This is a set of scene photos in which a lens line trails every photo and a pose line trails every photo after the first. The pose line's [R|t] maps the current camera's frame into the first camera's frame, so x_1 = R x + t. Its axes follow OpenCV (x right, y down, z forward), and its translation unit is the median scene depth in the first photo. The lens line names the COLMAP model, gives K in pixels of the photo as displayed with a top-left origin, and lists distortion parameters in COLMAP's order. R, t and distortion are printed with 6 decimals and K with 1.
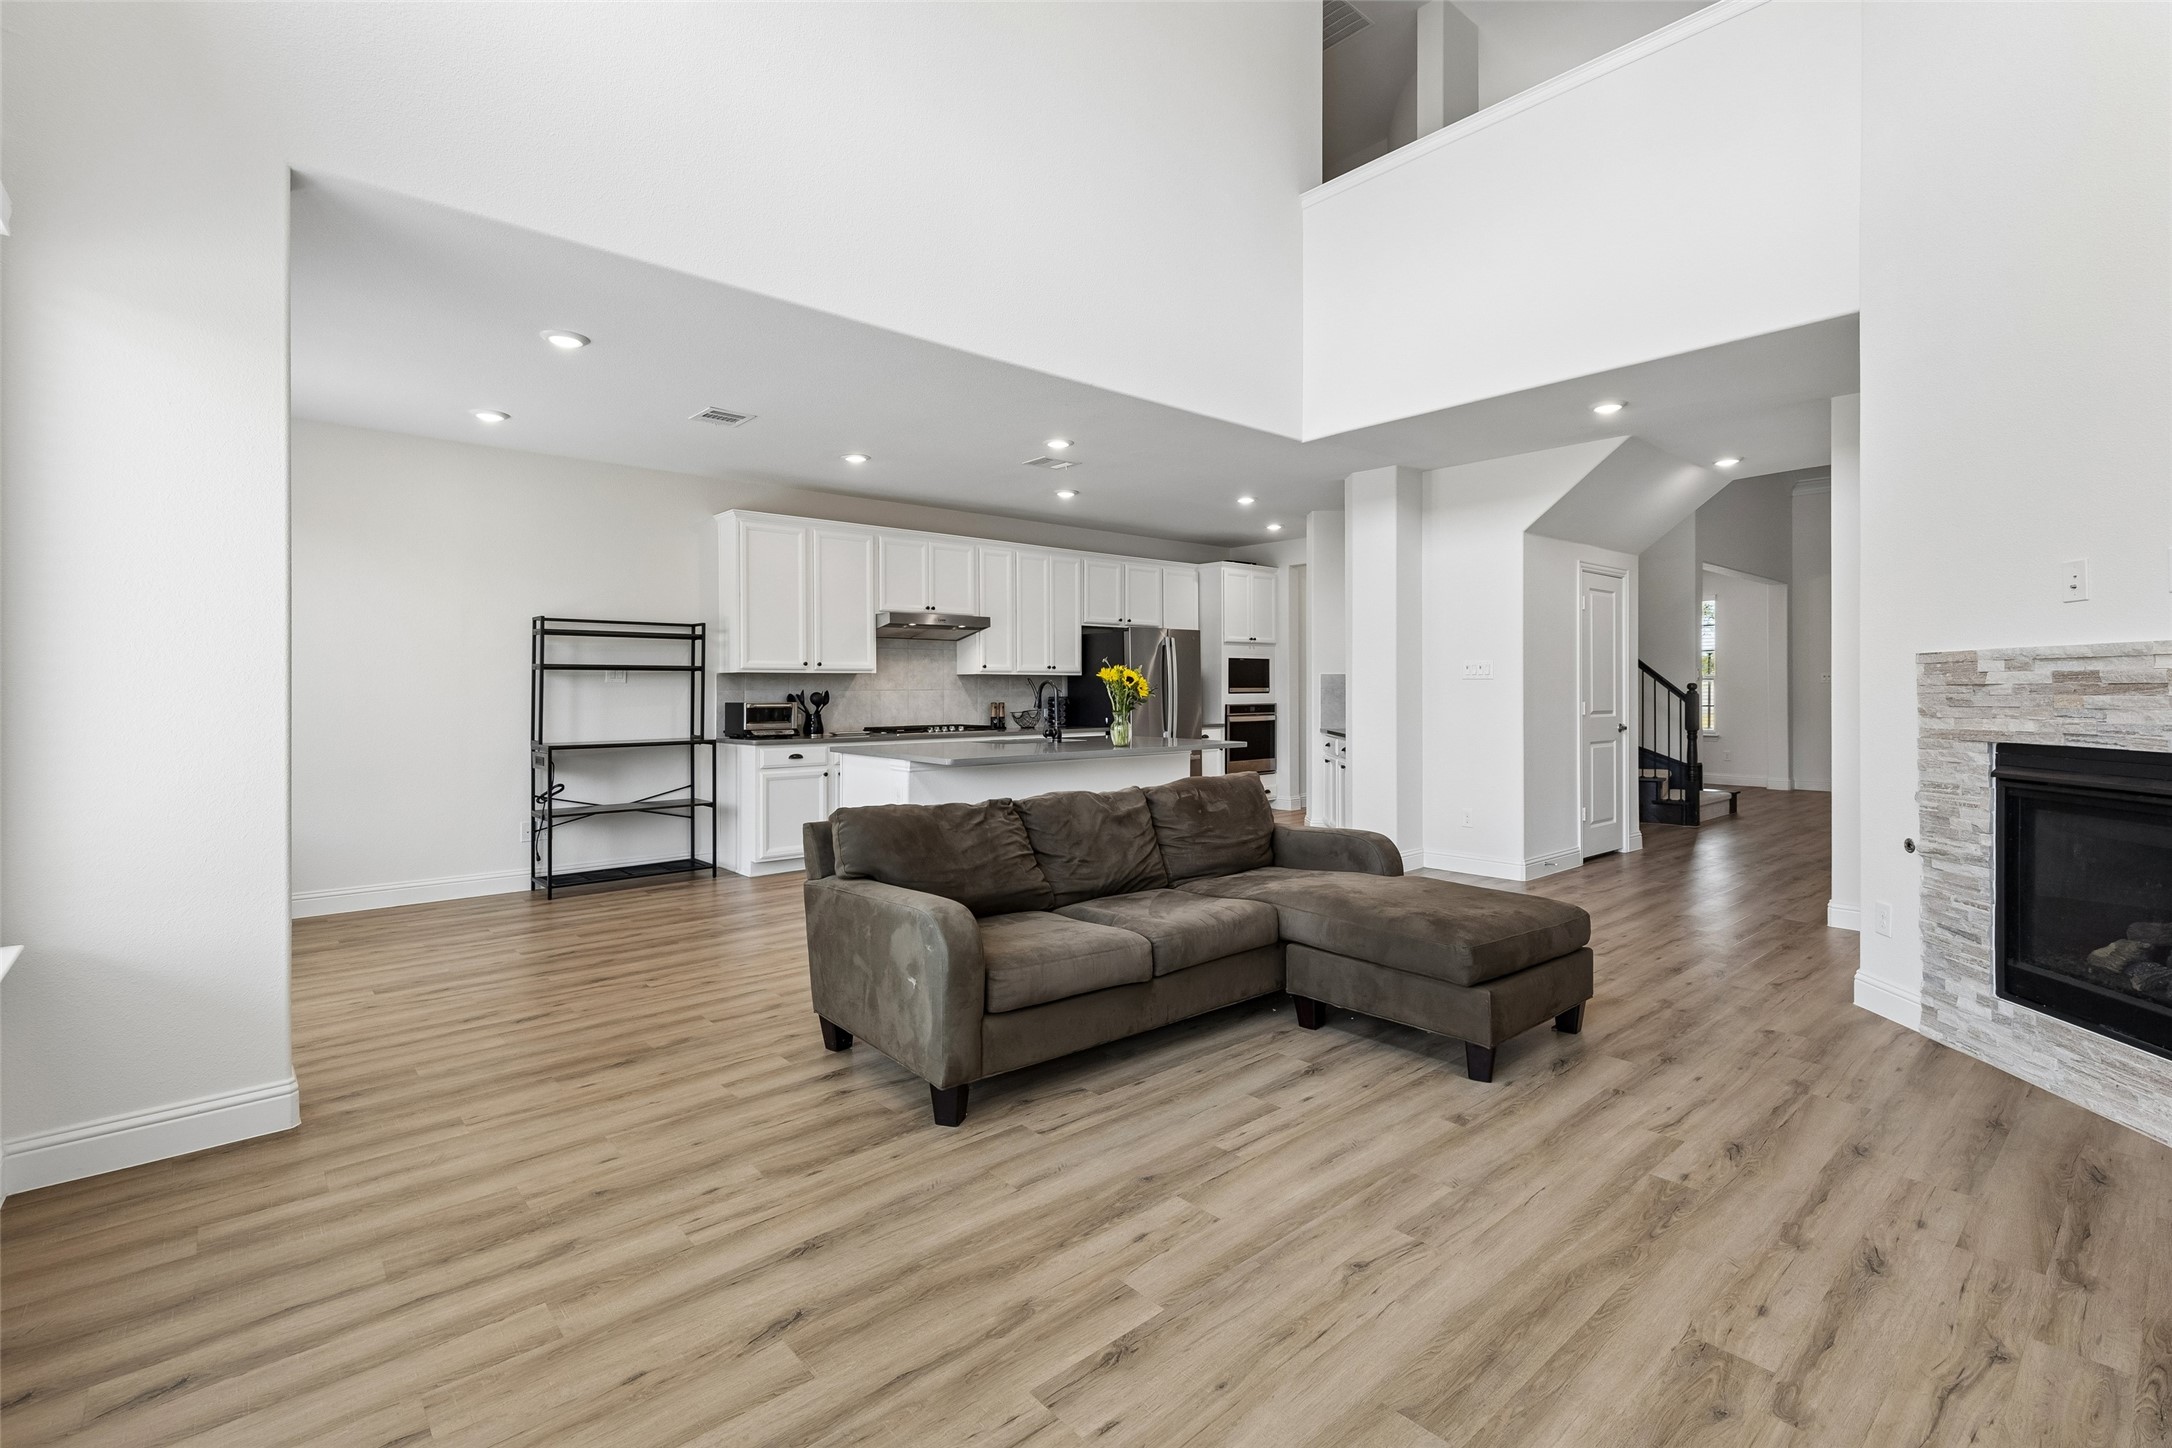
lens RADIAL K [[992.4, 0, 1104.5], [0, 992.4, 694.8], [0, 0, 1]] dist [0.001652, 0.000434]
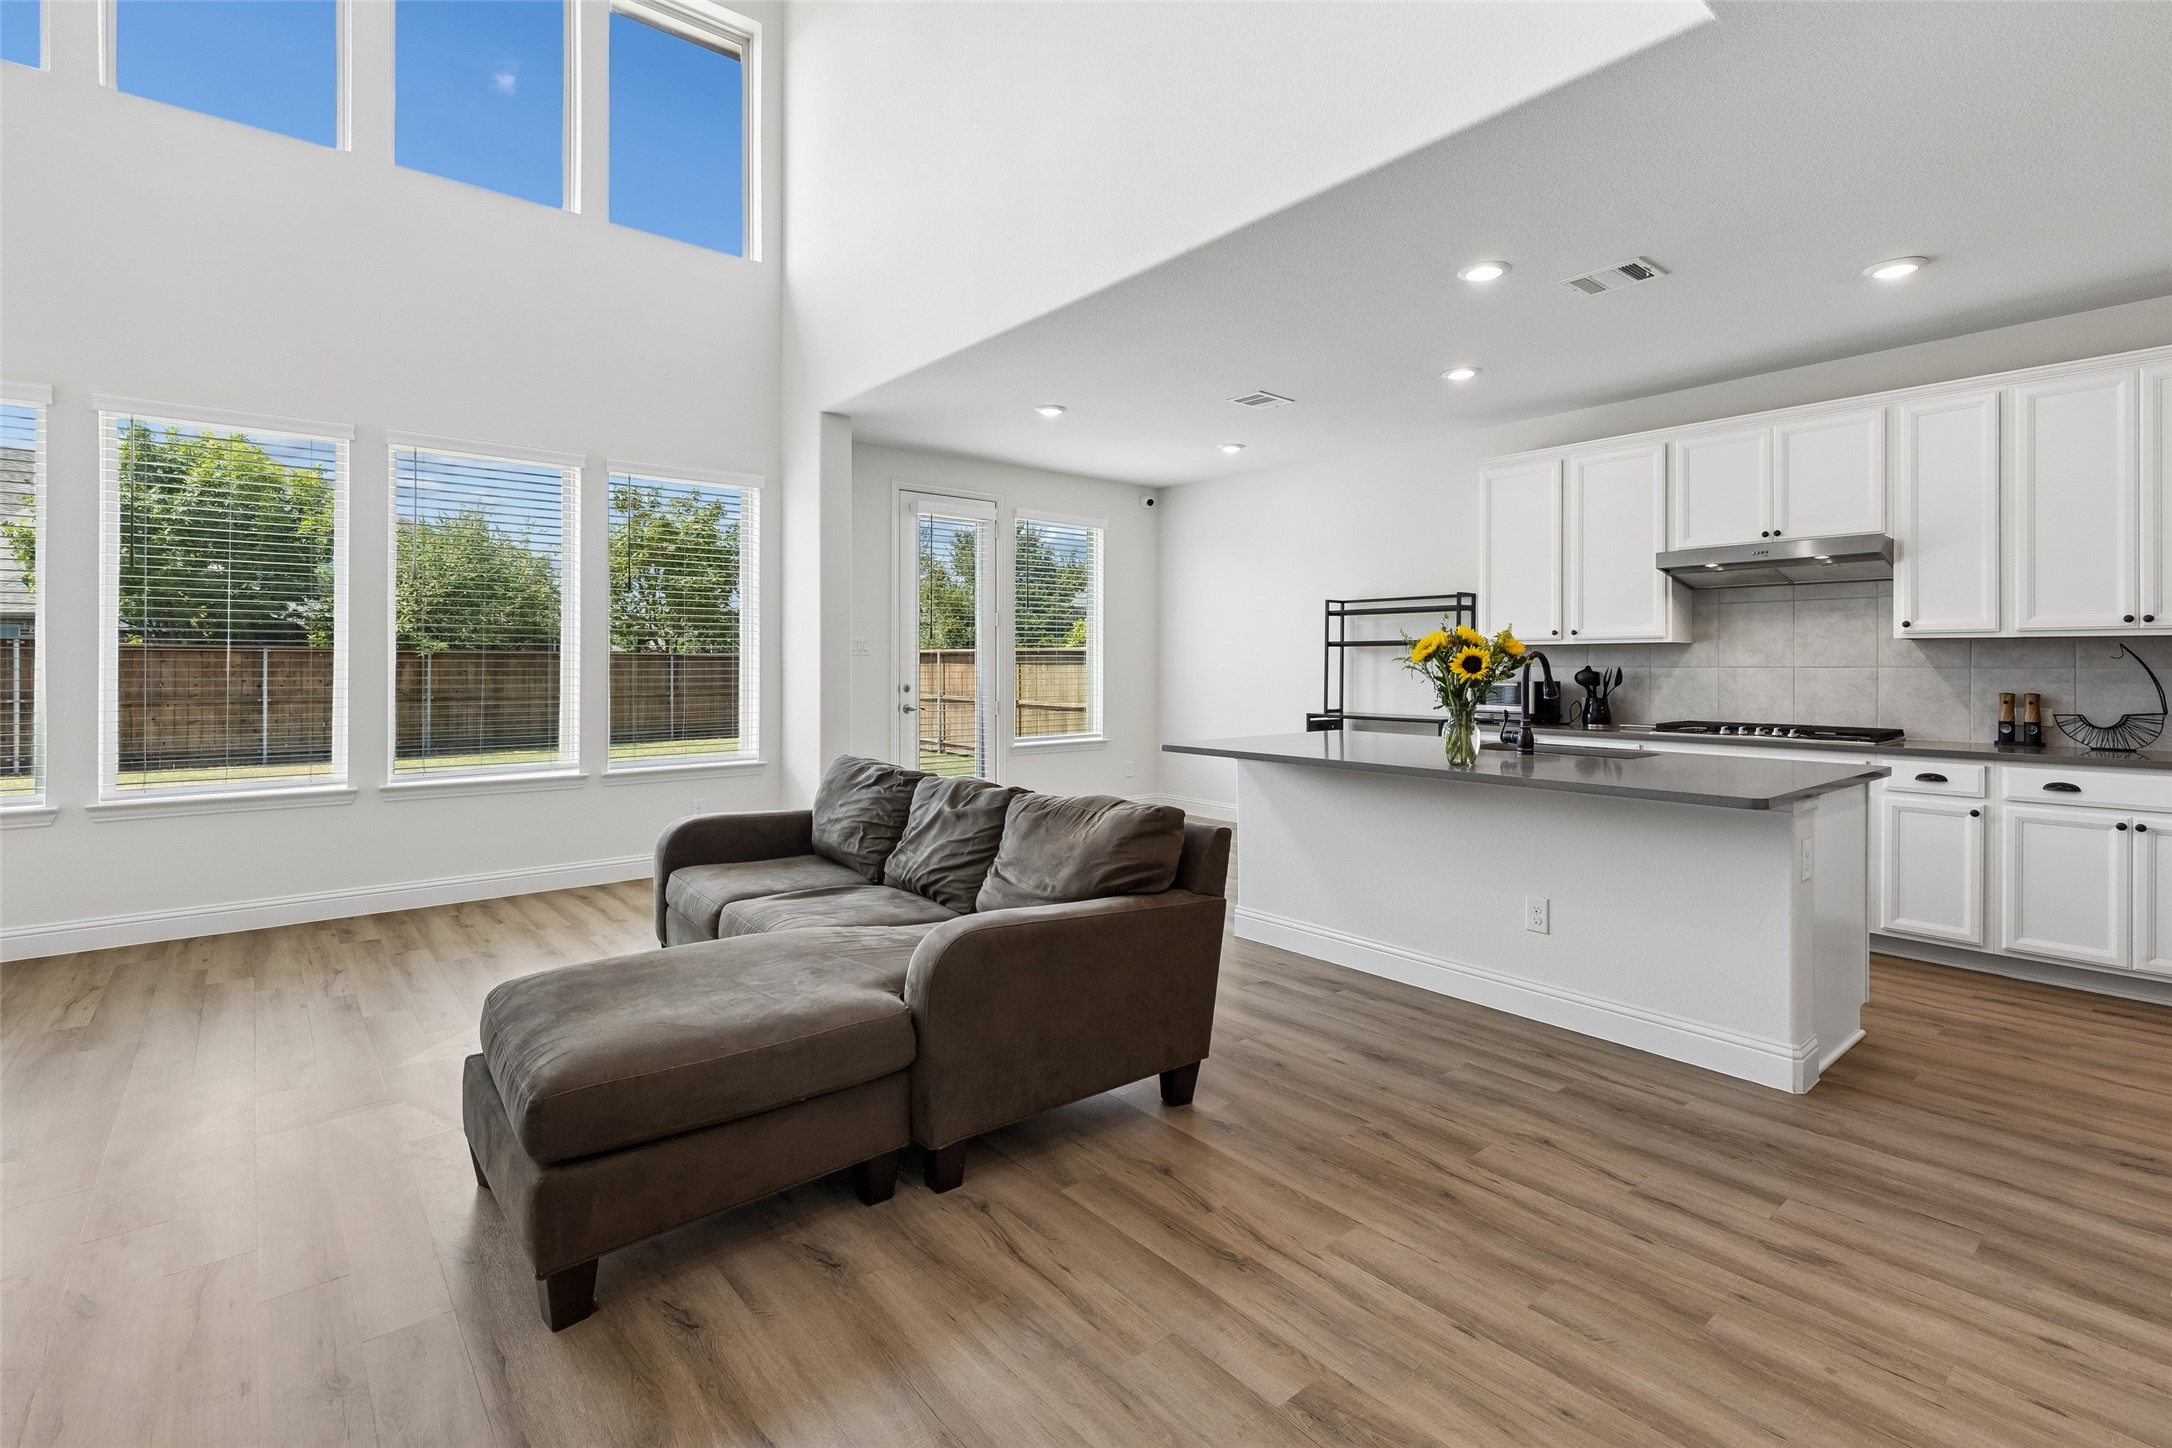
lens RADIAL K [[993.1, 0, 1089.7], [0, 993.1, 667.2], [0, 0, 1]] dist [-0.000334, -0.000757]
pose [[-0.047149, 0.007088, -0.998863, 0.506637], [-0.006955, 0.999948, 0.007424, -0.007102], [0.998864, 0.007297, -0.047097, 0.673888]]
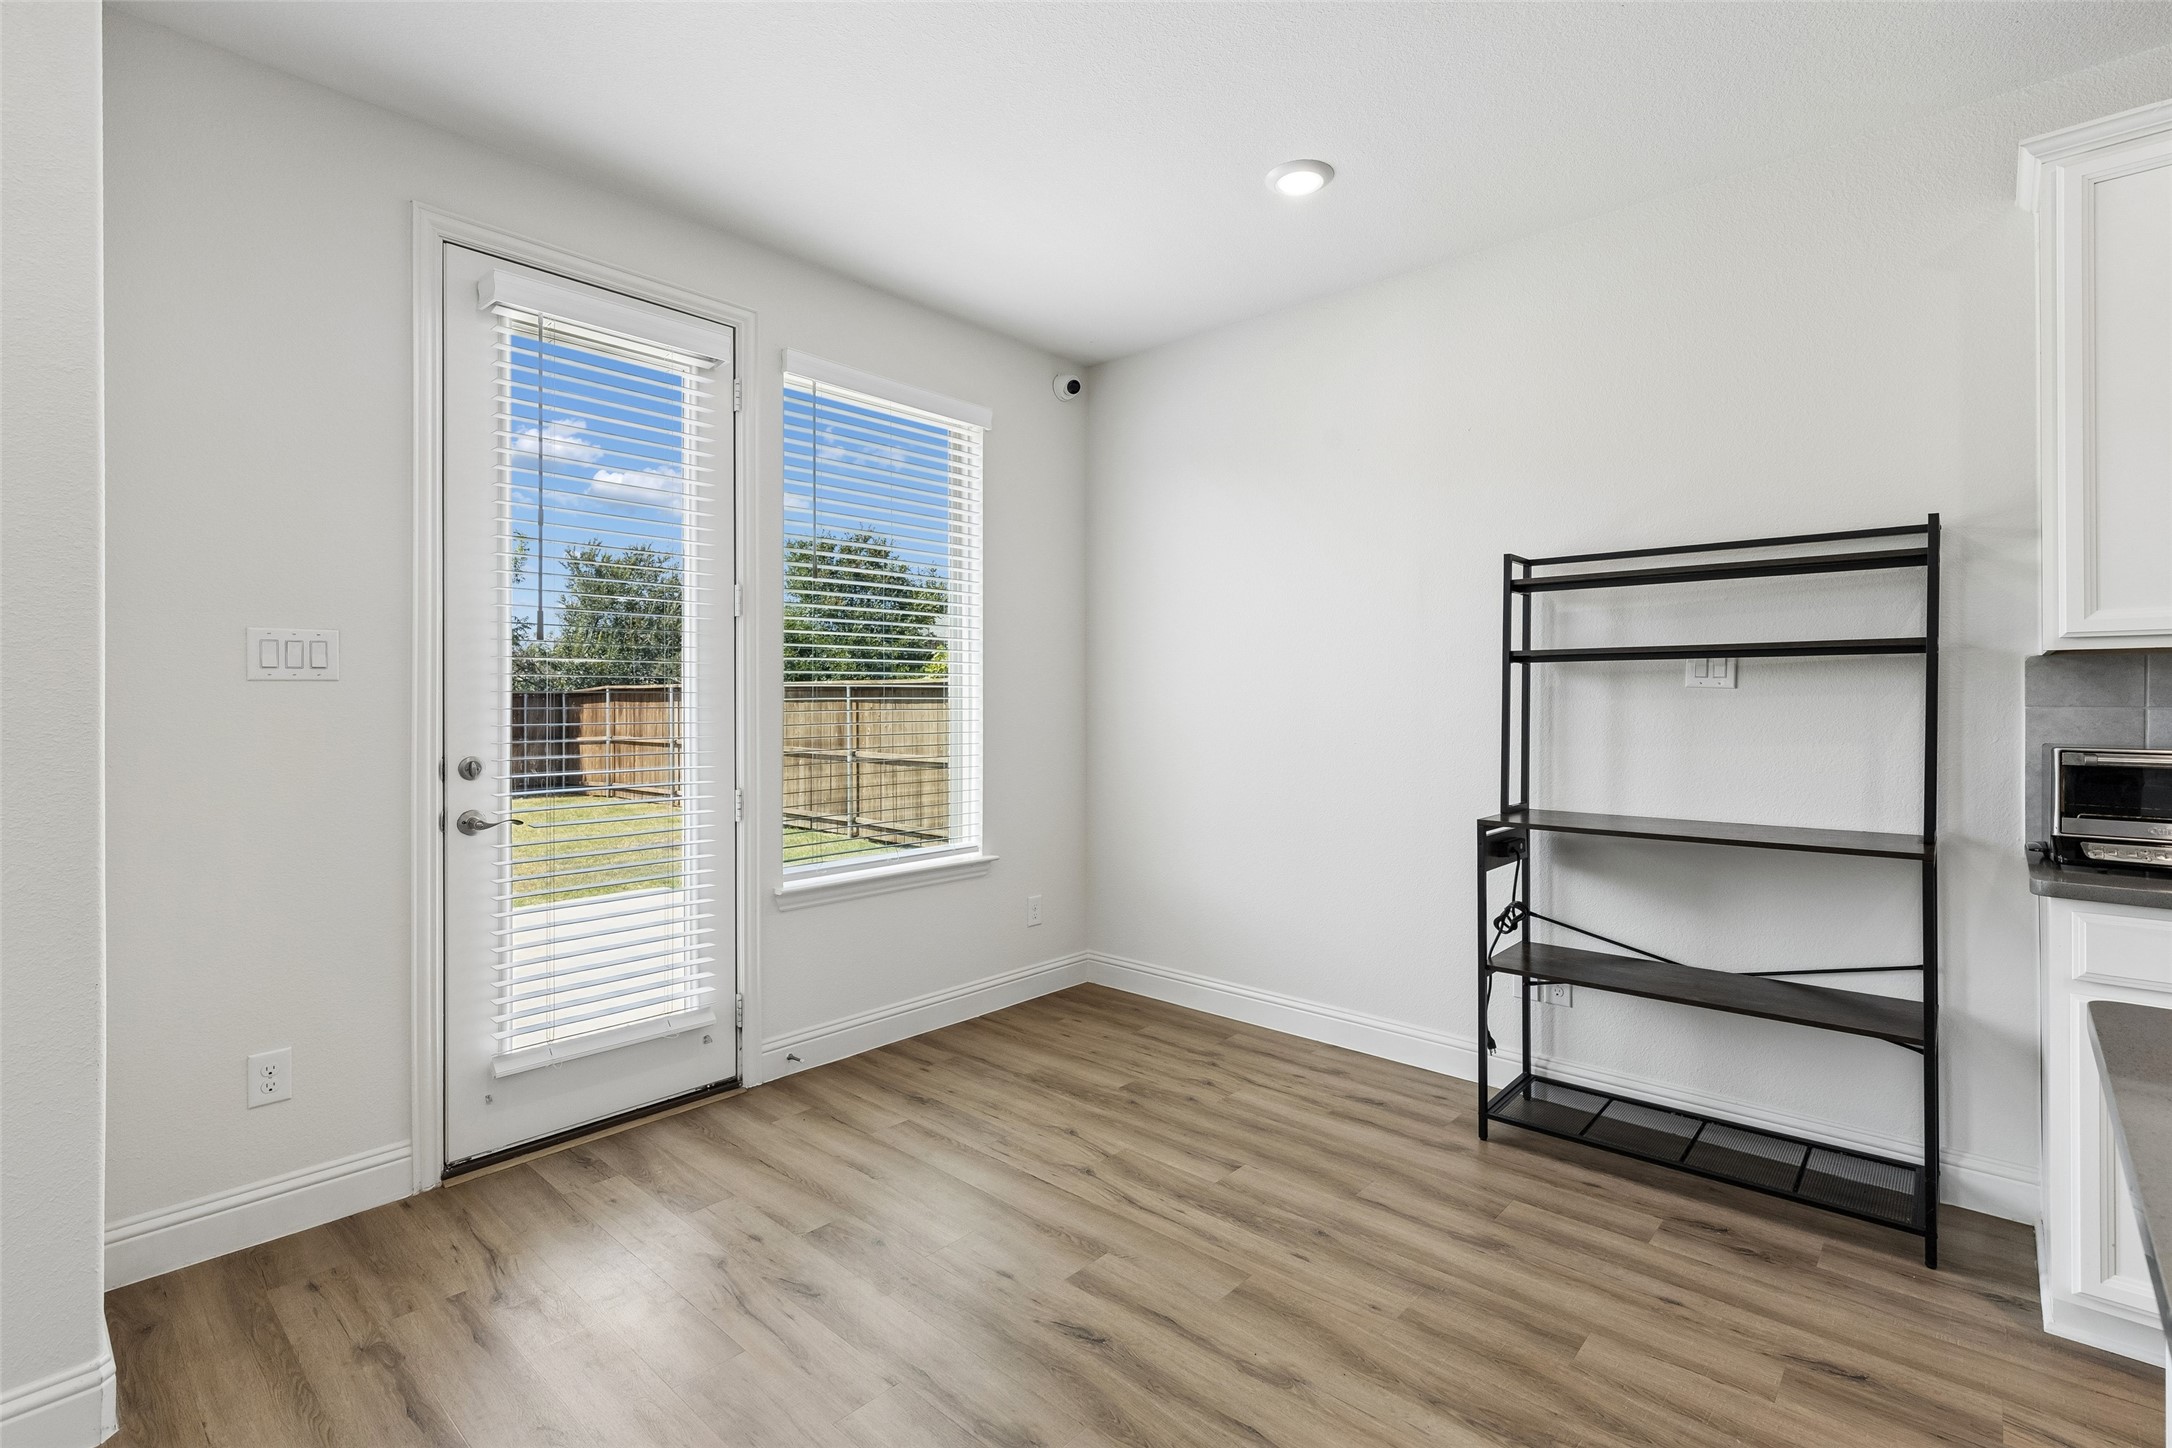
lens RADIAL K [[992.4, 0, 1104.5], [0, 992.4, 694.8], [0, 0, 1]] dist [0.001652, 0.000434]
pose [[0.103736, -0.001902, -0.994603, -0.081559], [-0.005509, 0.999982, -0.002487, -0.005751], [0.994590, 0.005737, 0.103724, 0.645441]]
